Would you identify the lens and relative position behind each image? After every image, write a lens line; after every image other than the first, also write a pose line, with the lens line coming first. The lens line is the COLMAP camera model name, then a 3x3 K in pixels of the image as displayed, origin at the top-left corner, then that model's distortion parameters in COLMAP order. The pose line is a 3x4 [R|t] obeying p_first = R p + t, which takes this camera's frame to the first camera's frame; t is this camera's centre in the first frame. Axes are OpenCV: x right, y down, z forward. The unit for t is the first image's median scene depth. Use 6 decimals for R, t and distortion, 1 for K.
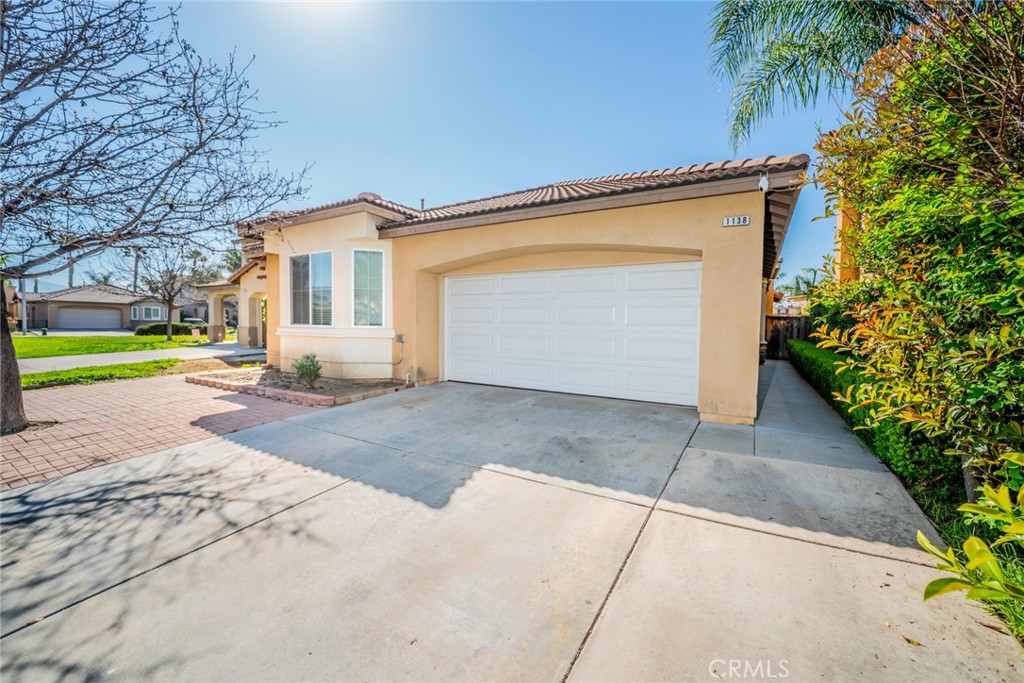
lens RADIAL K [[392.4, 0, 513.0], [0, 392.4, 317.4], [0, 0, 1]] dist [0.000066, 0.000007]
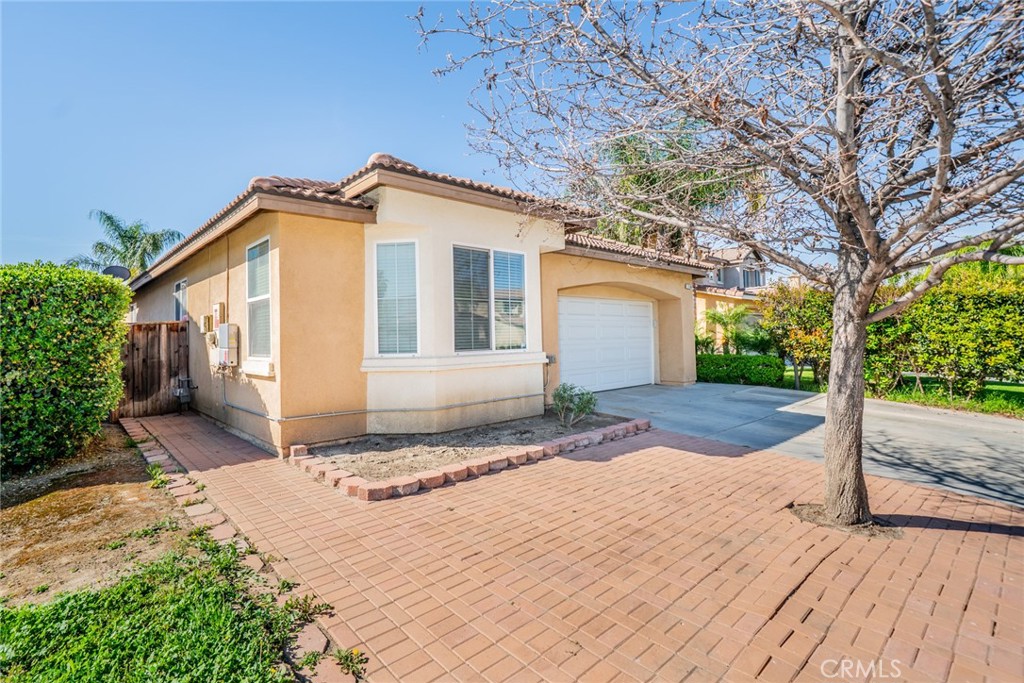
lens RADIAL K [[476.9, 0, 512.0], [0, 476.9, 341.5], [0, 0, 1]] dist [-0.000075, -0.000009]
pose [[0.316007, -0.021858, 0.948505, -1.279864], [0.019017, 0.999680, 0.016701, -0.009963], [-0.948566, 0.012760, 0.316321, 0.677078]]
